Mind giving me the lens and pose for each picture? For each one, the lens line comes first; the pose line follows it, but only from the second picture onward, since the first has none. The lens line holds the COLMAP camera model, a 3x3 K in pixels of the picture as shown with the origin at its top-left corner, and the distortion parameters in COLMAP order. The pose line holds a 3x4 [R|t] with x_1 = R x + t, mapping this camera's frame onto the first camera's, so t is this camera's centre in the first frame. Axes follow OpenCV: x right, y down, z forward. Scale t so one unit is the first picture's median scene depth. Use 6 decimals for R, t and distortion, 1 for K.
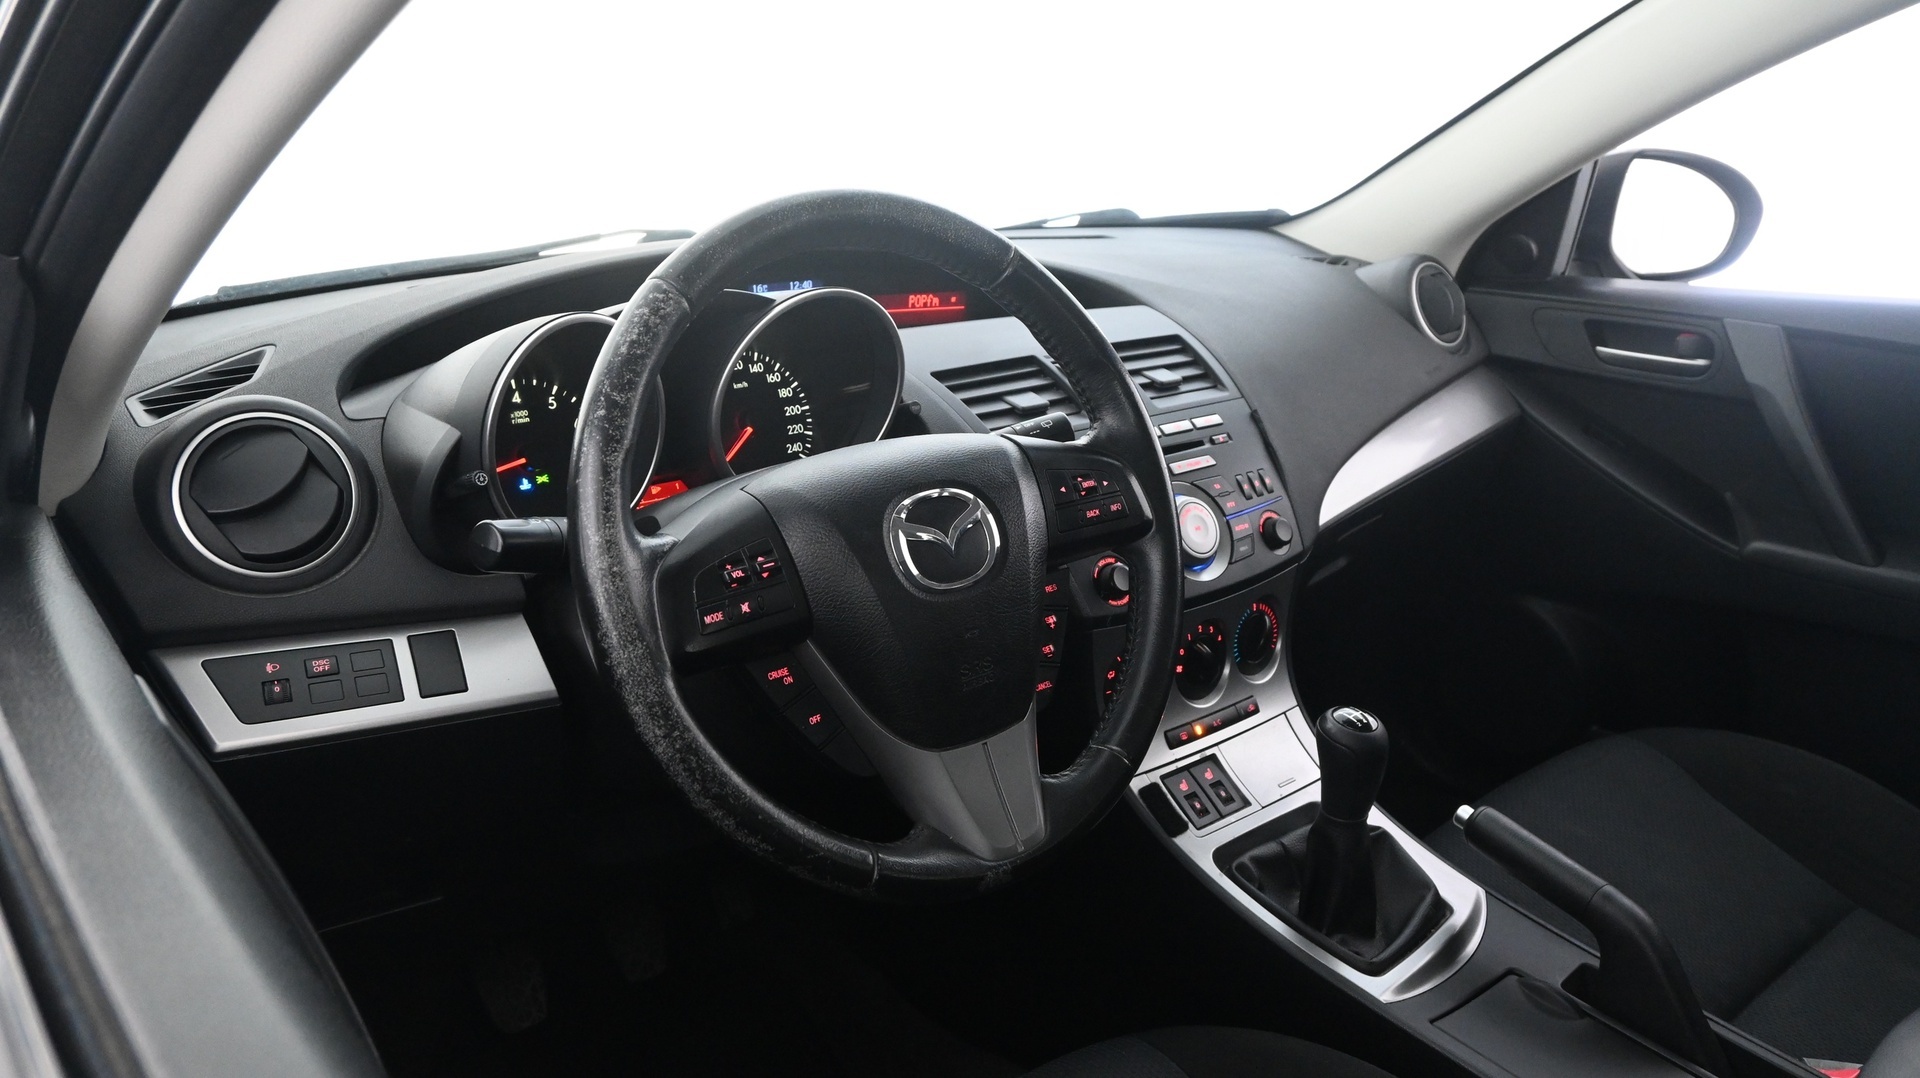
lens RADIAL K [[1408.4, 0, 957.8], [0, 1408.4, 541.3], [0, 0, 1]] dist [-0.007599, -0.001383]
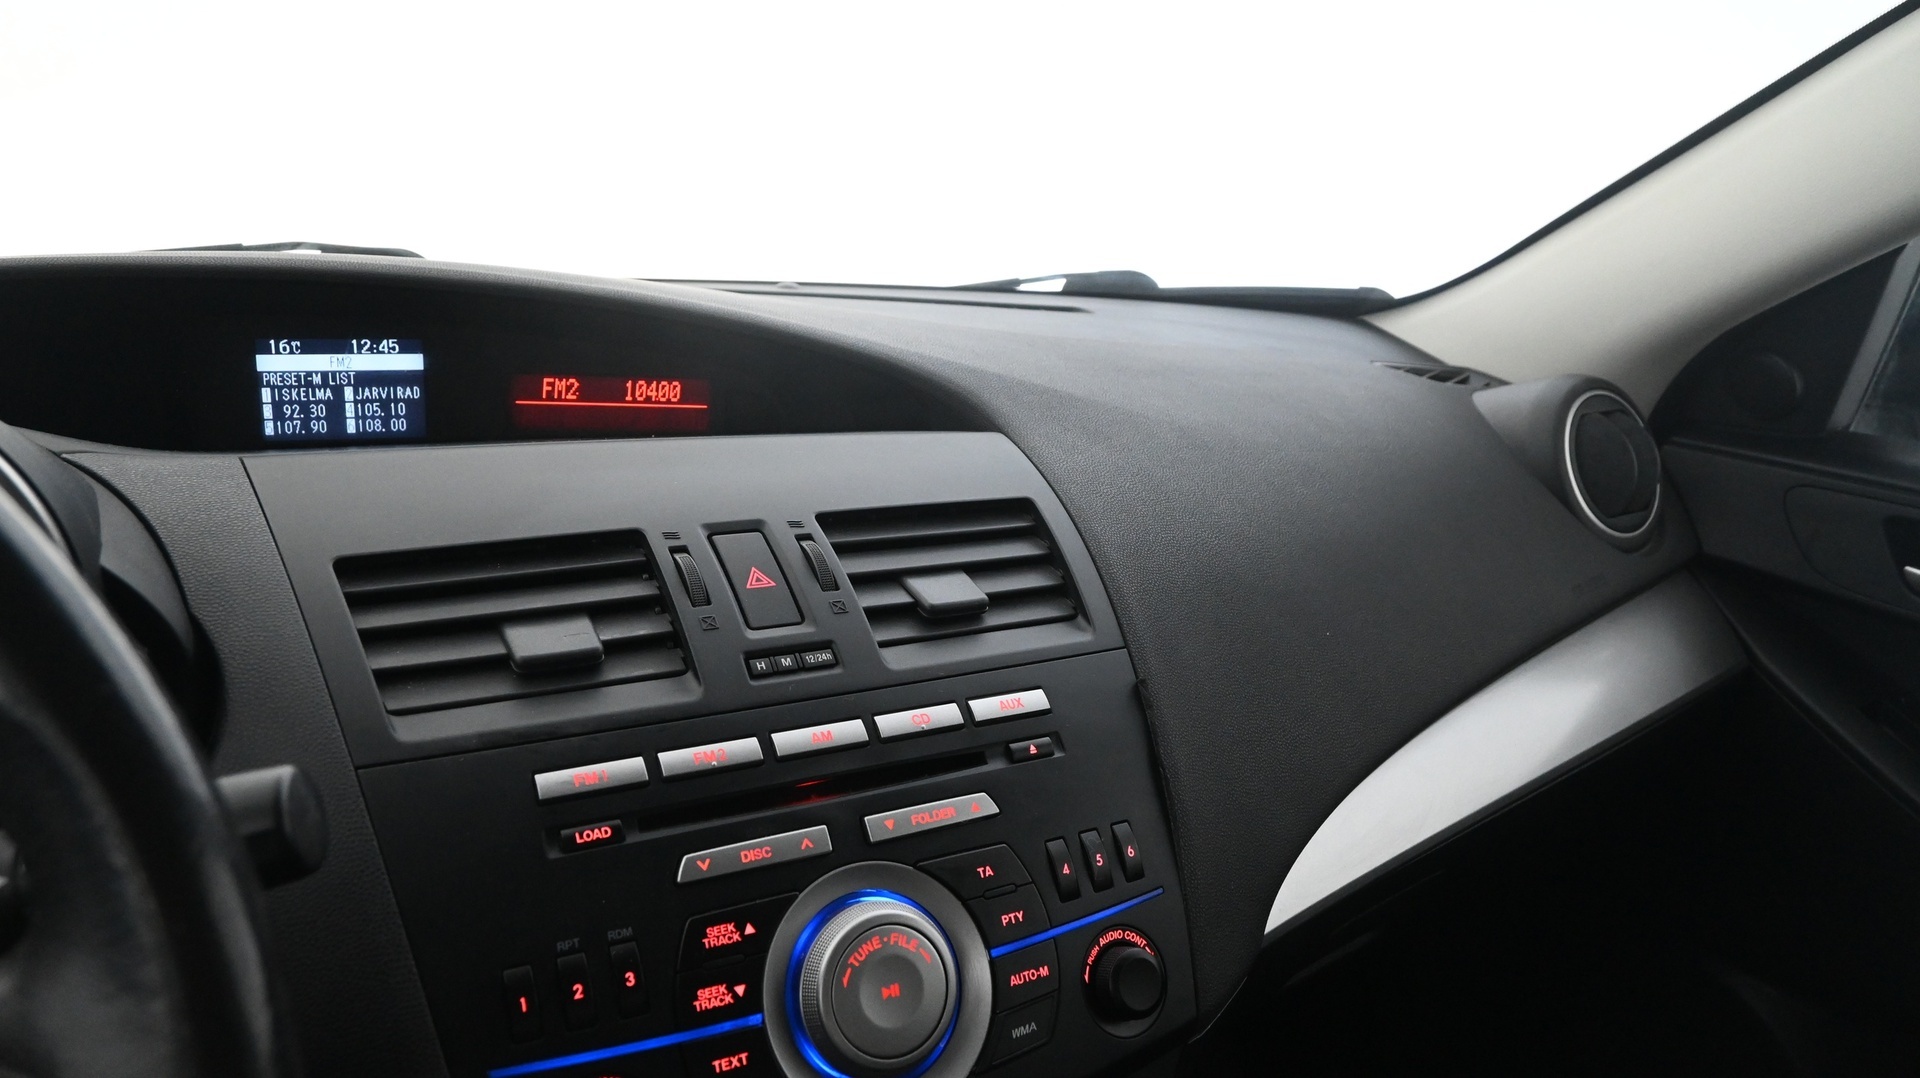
lens RADIAL K [[1314.7, 0, 959.2], [0, 1314.7, 535.1], [0, 0, 1]] dist [-0.007493, 0.007440]
pose [[0.982407, 0.099743, -0.157884, 0.223833], [-0.106307, 0.993763, -0.033671, -0.124763], [0.153541, 0.049863, 0.986883, 0.573957]]
